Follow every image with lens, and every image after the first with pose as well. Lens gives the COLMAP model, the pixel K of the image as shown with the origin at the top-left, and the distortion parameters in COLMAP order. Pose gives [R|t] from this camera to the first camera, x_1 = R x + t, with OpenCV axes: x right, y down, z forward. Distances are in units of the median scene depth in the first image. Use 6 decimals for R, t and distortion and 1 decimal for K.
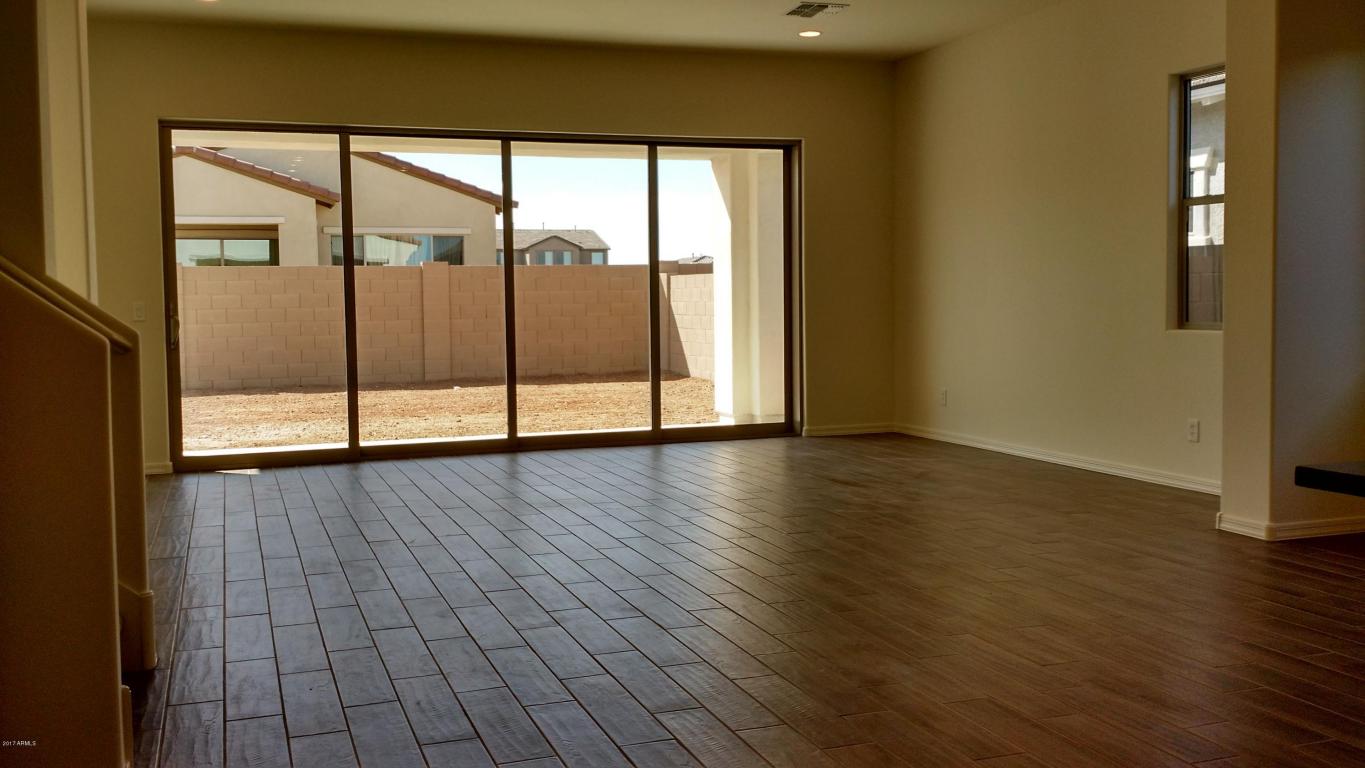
lens RADIAL K [[1262.7, 0, 669.2], [0, 1262.7, 365.5], [0, 0, 1]] dist [0.158220, -0.410584]
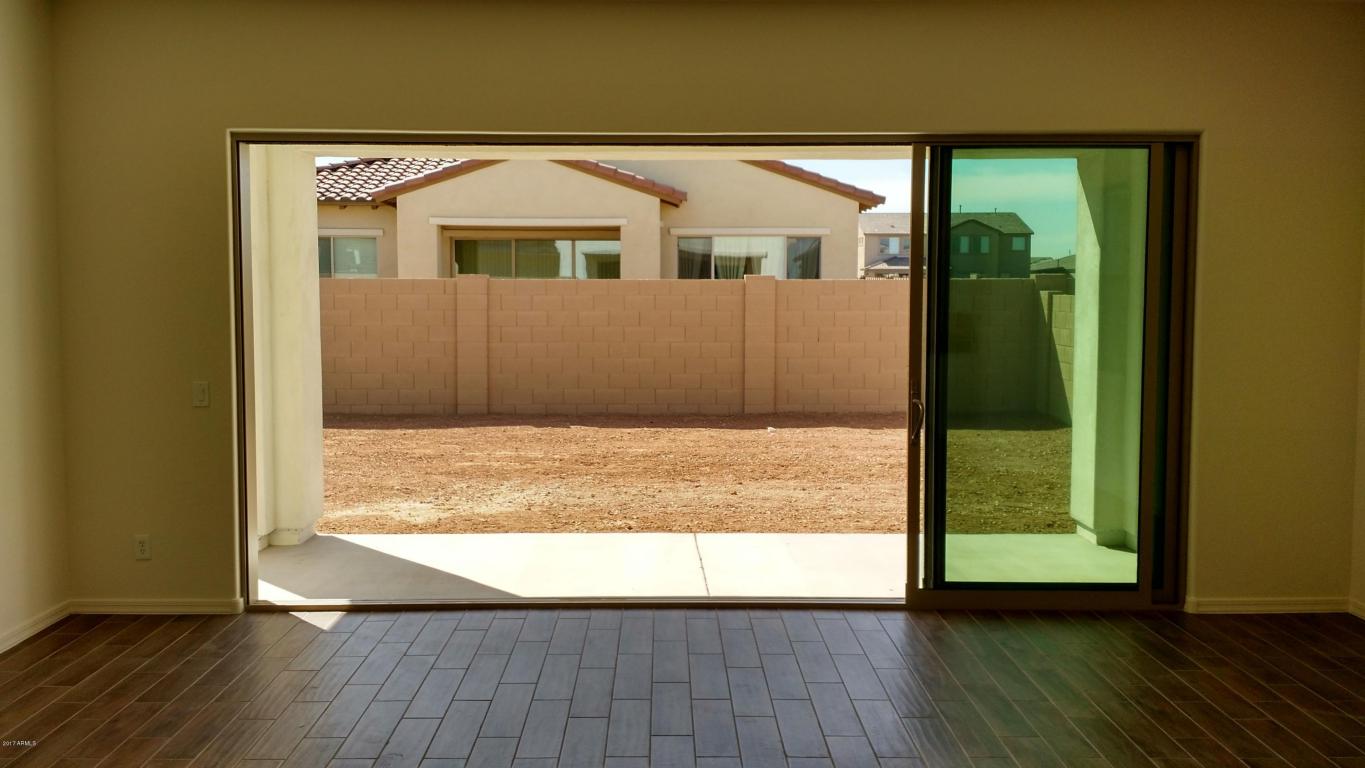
lens RADIAL K [[1262.7, 0, 669.2], [0, 1262.7, 365.5], [0, 0, 1]] dist [0.158220, -0.410584]
pose [[0.945877, 0.038378, -0.322248, 0.040400], [-0.033425, 0.999223, 0.020893, -0.043587], [0.322800, -0.008991, 0.946425, 0.207380]]
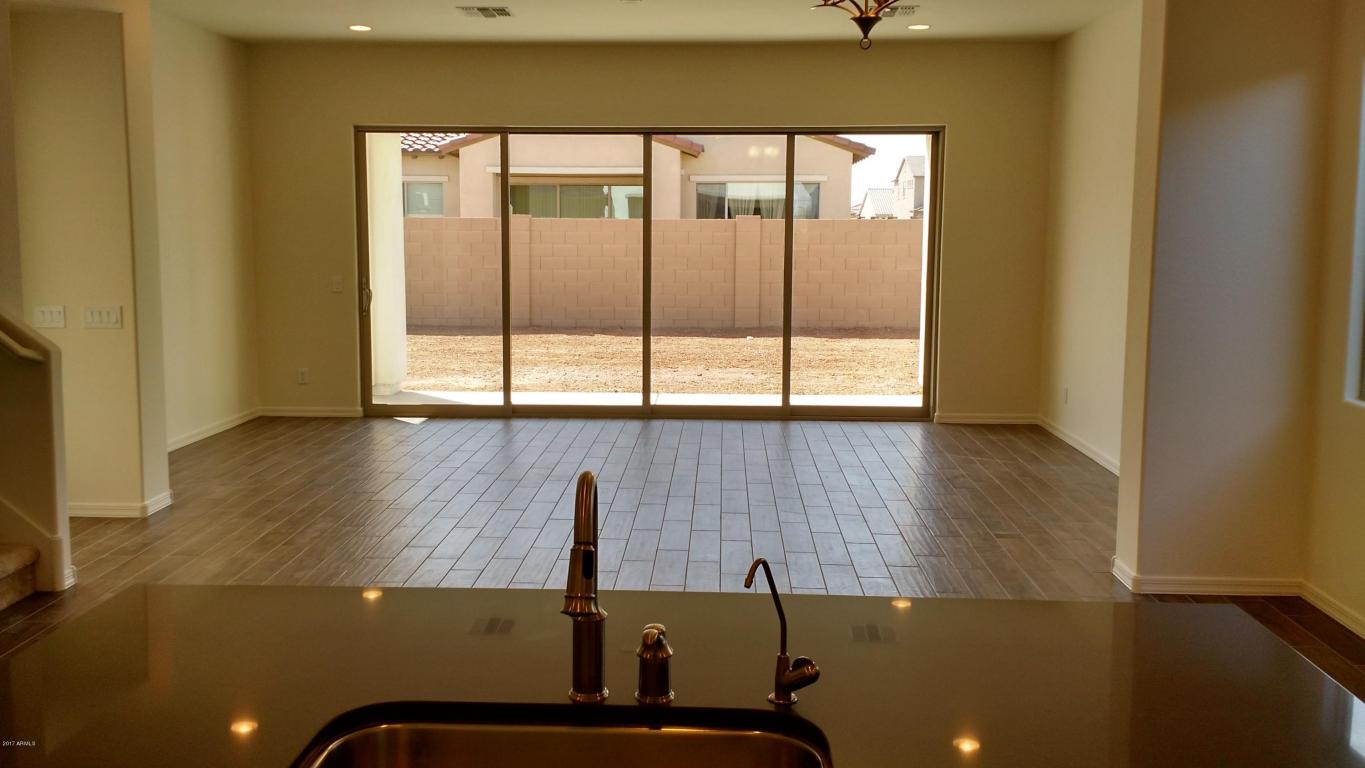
lens RADIAL K [[1262.7, 0, 669.2], [0, 1262.7, 365.5], [0, 0, 1]] dist [0.158220, -0.410584]
pose [[0.927899, 0.061044, -0.367801, 0.177307], [-0.038516, 0.996922, 0.068290, -0.031825], [0.370837, -0.049200, 0.927394, -0.009174]]
